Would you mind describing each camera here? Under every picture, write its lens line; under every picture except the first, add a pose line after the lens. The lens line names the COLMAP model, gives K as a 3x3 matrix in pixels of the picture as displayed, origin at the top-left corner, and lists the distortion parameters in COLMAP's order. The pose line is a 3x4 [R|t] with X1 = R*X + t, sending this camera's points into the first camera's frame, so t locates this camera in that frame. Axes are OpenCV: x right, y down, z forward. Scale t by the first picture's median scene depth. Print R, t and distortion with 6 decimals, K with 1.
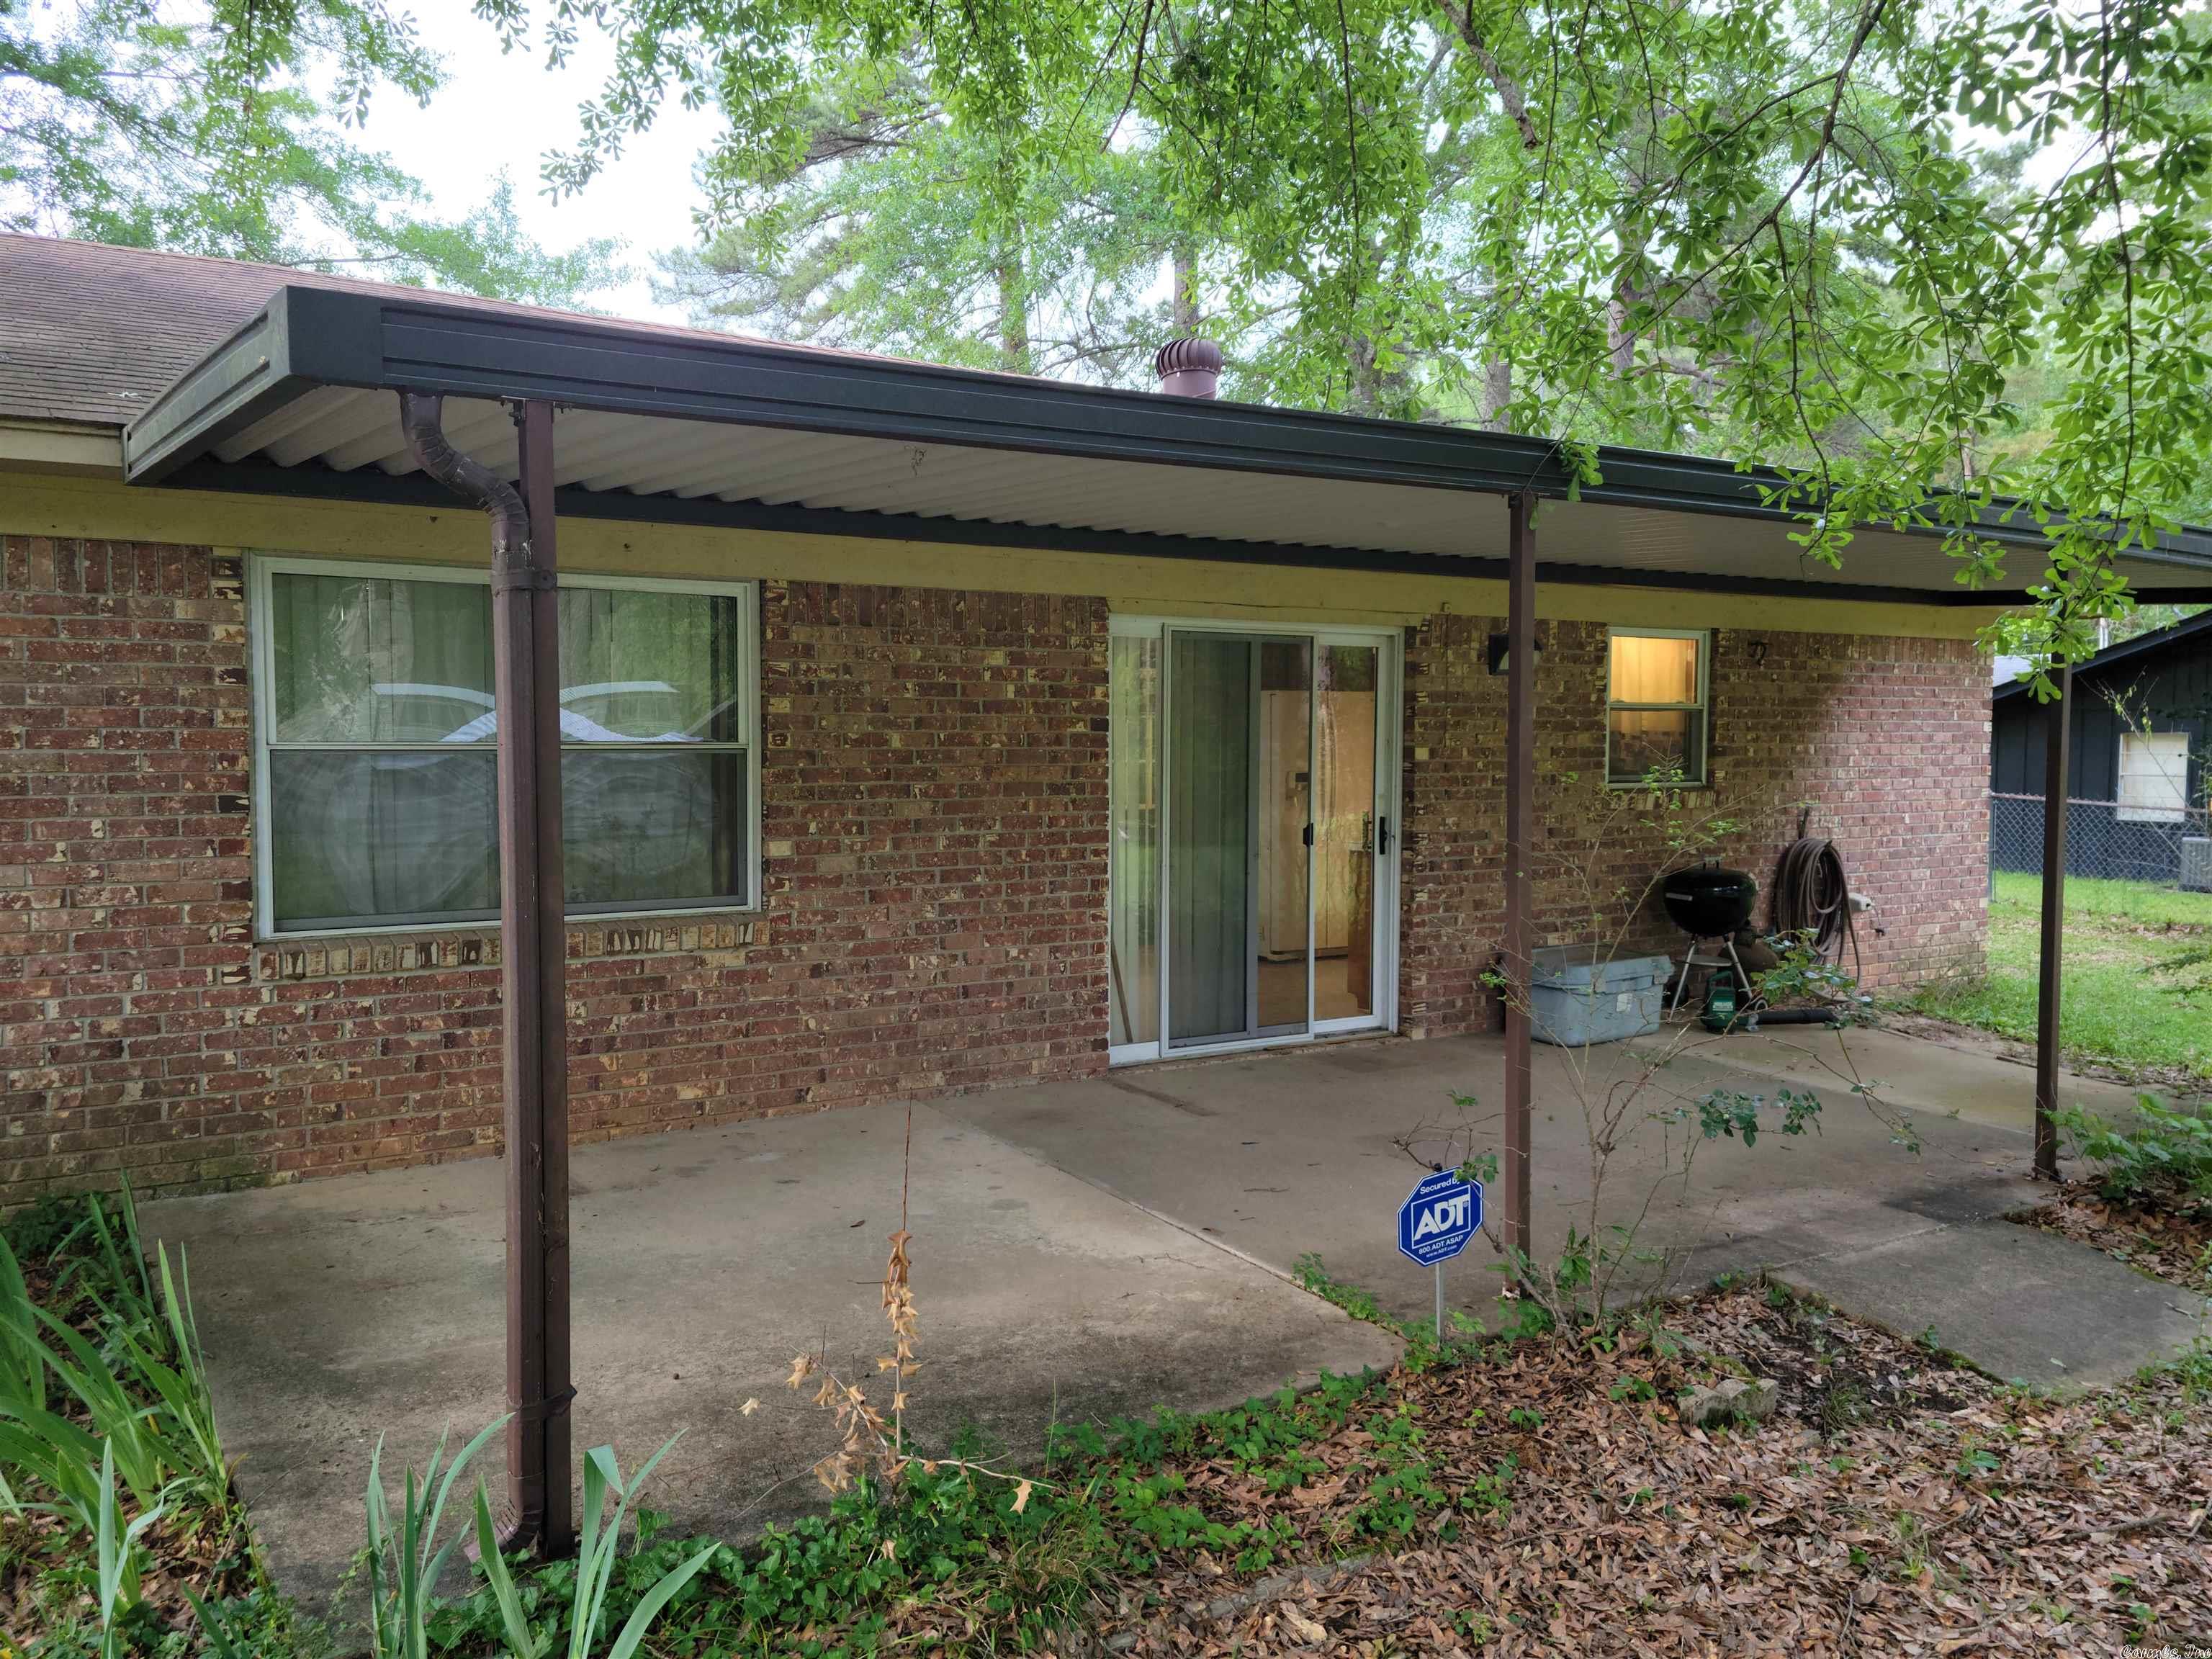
lens RADIAL K [[1755.7, 0, 1105.9], [0, 1755.7, 833.8], [0, 0, 1]] dist [0.086069, -0.079249]
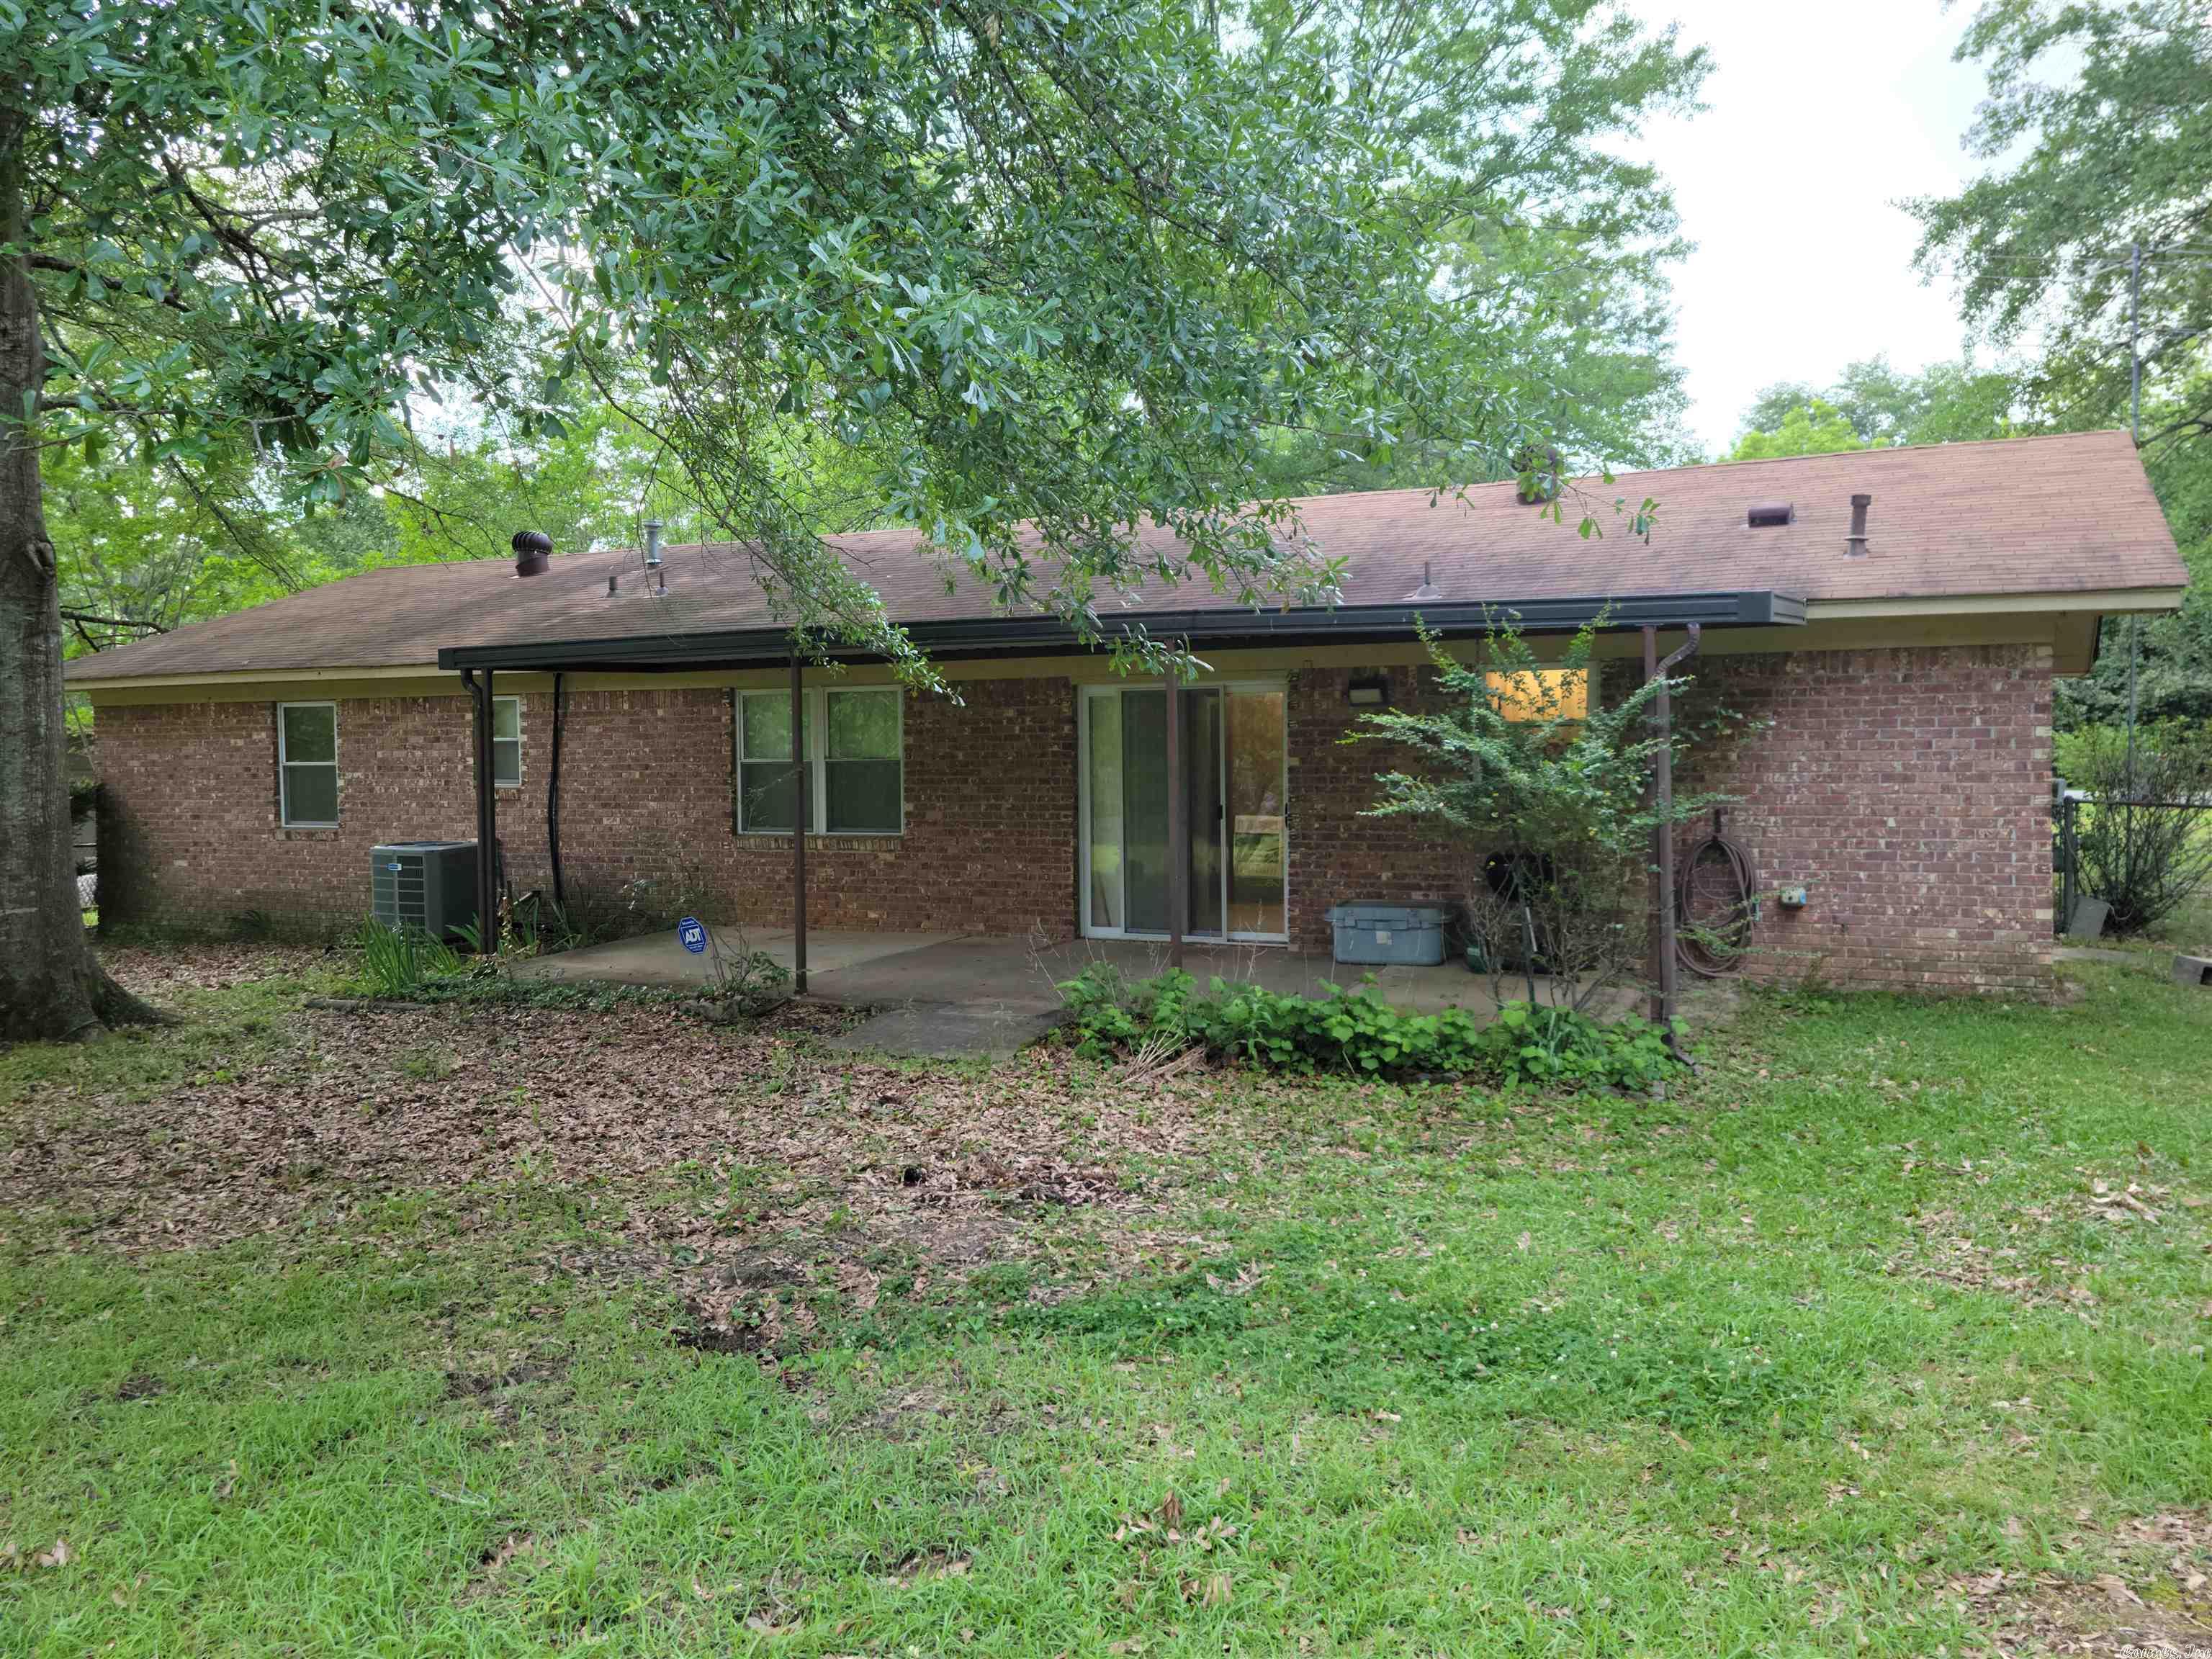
lens RADIAL K [[1755.7, 0, 1105.9], [0, 1755.7, 825.5], [0, 0, 1]] dist [0.086069, -0.079249]
pose [[0.500431, 0.025533, -0.865400, 1.734797], [-0.038985, 0.999216, 0.006937, 0.006420], [0.864898, 0.030266, 0.501034, 0.132286]]
